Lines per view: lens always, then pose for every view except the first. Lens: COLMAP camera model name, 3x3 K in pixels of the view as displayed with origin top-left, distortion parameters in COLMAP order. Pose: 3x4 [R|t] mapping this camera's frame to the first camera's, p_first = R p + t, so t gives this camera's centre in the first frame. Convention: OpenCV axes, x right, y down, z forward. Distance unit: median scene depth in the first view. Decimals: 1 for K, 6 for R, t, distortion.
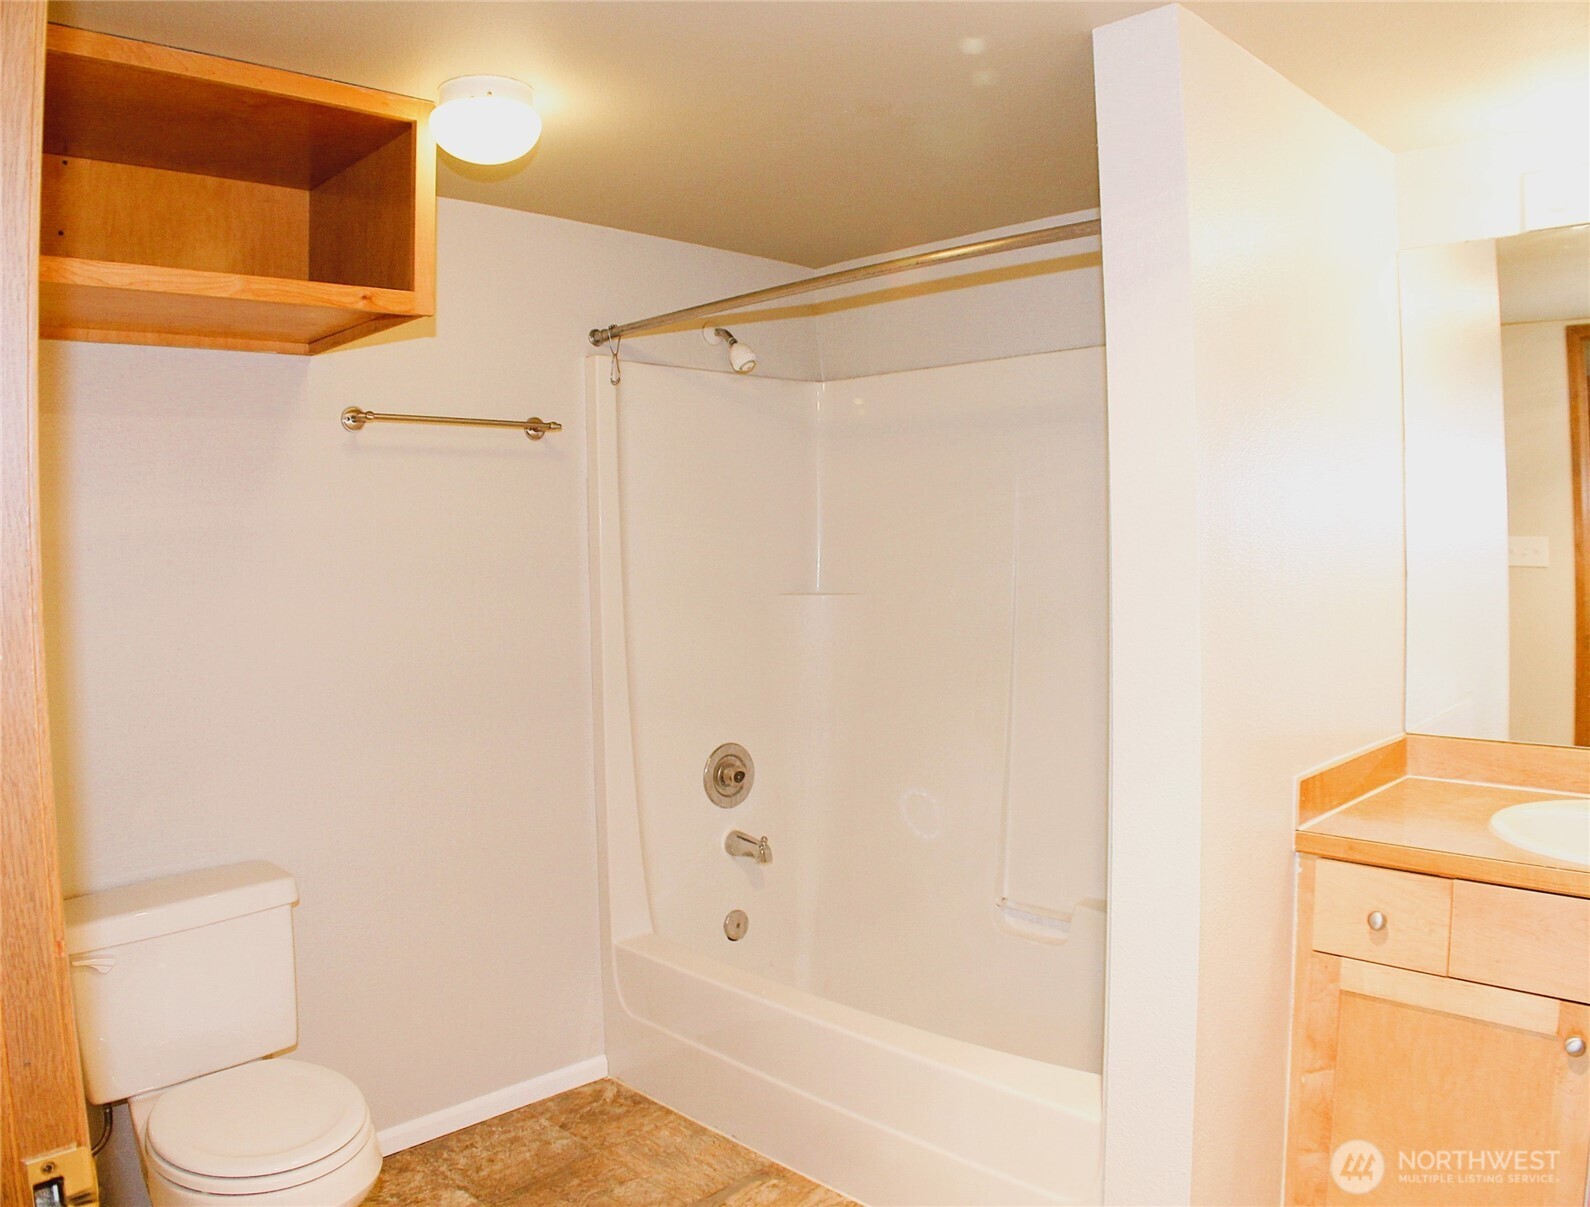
lens RADIAL K [[1222.4, 0, 798.7], [0, 1222.4, 563.3], [0, 0, 1]] dist [-0.185073, 0.077890]
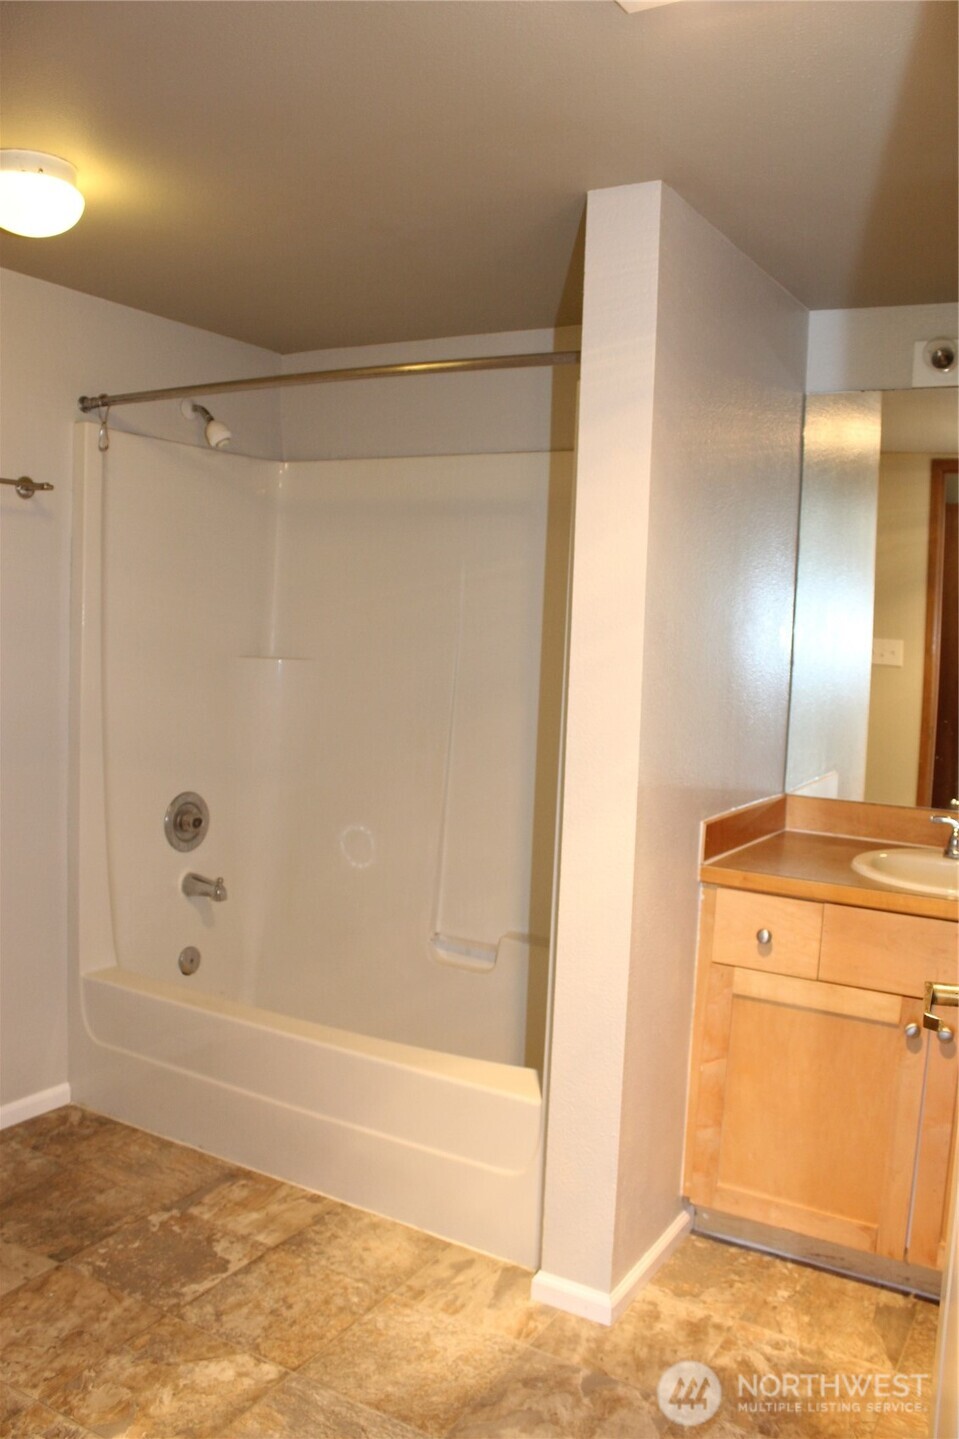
lens RADIAL K [[1231.8, 0, 479.5], [0, 1231.8, 719.5], [0, 0, 1]] dist [-0.087530, 0.007286]
pose [[0.966525, 0.034598, 0.254228, -0.103924], [-0.050995, 0.997002, 0.058189, 0.008355], [-0.251453, -0.069205, 0.965392, -0.136313]]
